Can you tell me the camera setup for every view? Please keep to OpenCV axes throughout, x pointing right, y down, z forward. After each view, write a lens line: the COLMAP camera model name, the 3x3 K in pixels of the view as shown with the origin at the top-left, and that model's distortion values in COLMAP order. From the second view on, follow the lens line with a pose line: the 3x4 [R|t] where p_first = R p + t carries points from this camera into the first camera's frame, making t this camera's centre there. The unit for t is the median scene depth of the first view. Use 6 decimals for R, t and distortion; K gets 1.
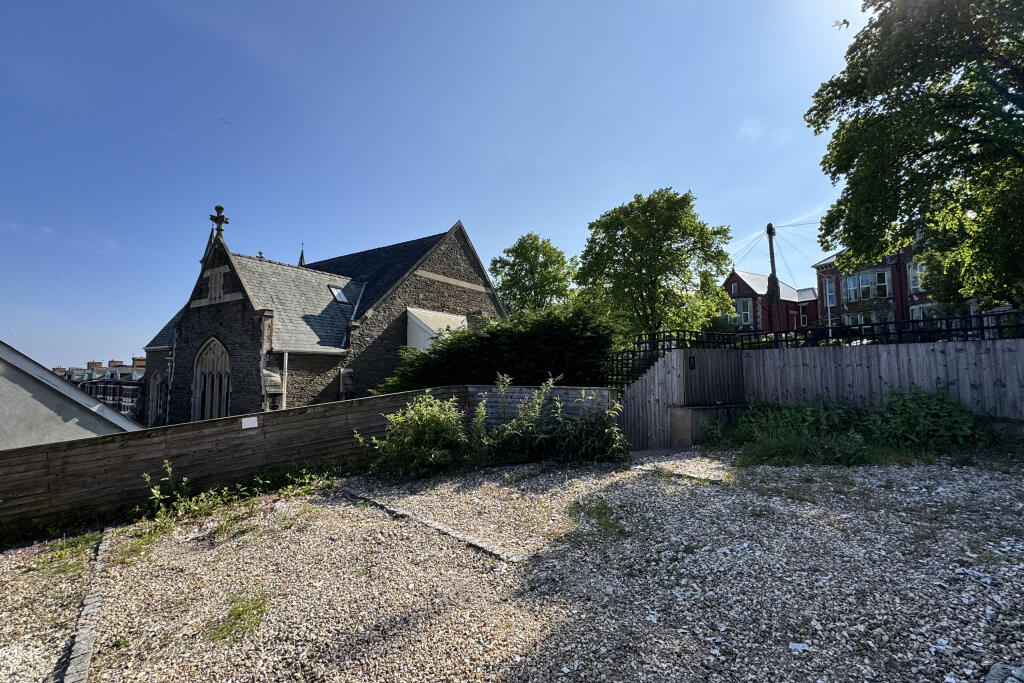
lens RADIAL K [[436.8, 0, 512.0], [0, 436.8, 341.5], [0, 0, 1]] dist [-0.000846, 0.000176]
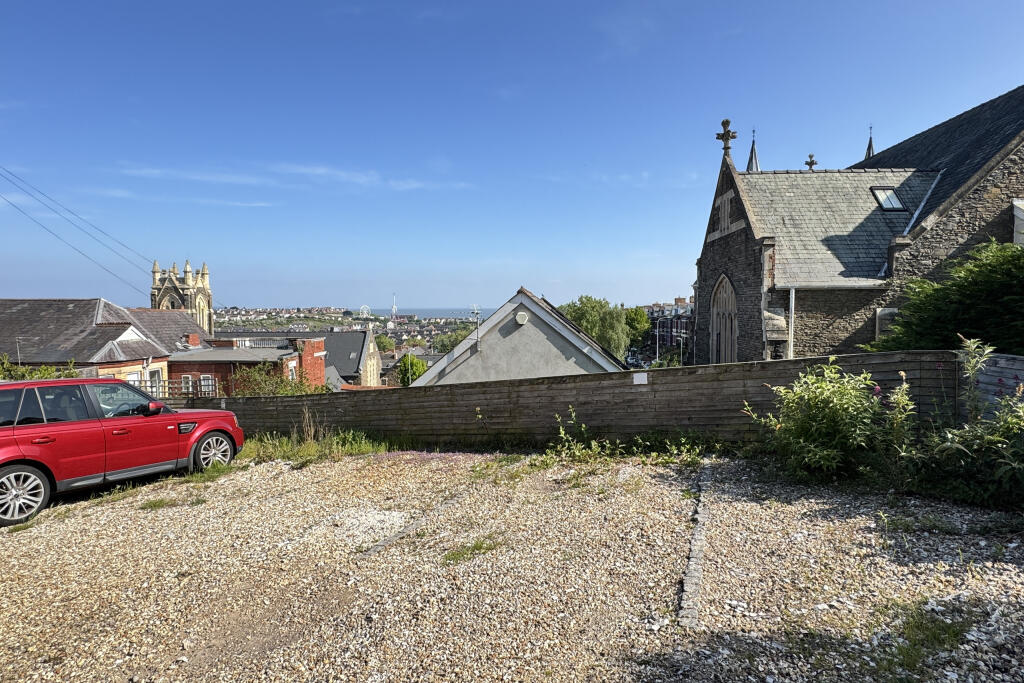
lens RADIAL K [[555.1, 0, 512.0], [0, 555.1, 341.5], [0, 0, 1]] dist [0.001032, 0.000159]
pose [[0.508611, 0.045720, -0.859782, 0.091732], [0.066877, 0.993474, 0.092391, -0.007402], [0.858395, -0.104490, 0.502234, 0.054248]]
